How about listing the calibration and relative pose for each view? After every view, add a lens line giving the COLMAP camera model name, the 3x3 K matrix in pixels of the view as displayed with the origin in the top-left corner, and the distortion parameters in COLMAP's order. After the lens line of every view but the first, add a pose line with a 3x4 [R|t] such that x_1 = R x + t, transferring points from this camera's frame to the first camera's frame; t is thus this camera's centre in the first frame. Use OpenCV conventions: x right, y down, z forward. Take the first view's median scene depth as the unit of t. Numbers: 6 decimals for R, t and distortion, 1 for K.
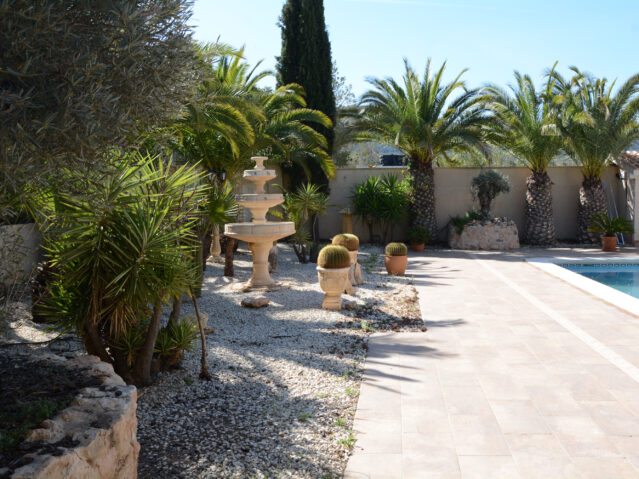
lens RADIAL K [[562.8, 0, 320.6], [0, 562.8, 238.1], [0, 0, 1]] dist [-0.143945, 0.090290]
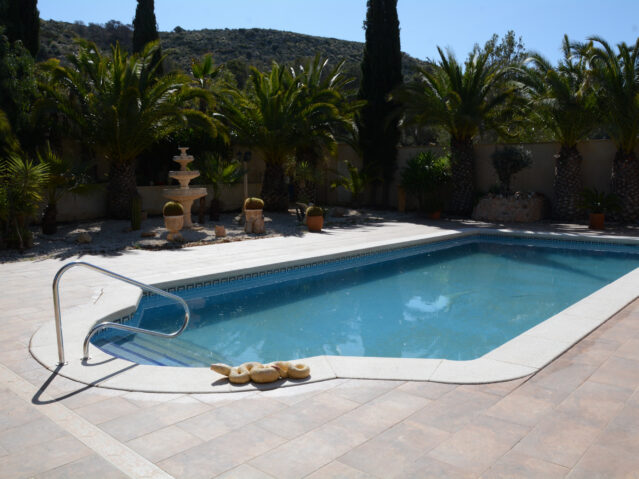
lens RADIAL K [[562.8, 0, 317.7], [0, 562.8, 240.5], [0, 0, 1]] dist [-0.143945, 0.090290]
pose [[0.820722, 0.067563, -0.567318, 0.628071], [-0.038876, 0.997286, 0.062527, 0.003834], [0.570003, -0.029263, 0.821121, -0.060686]]
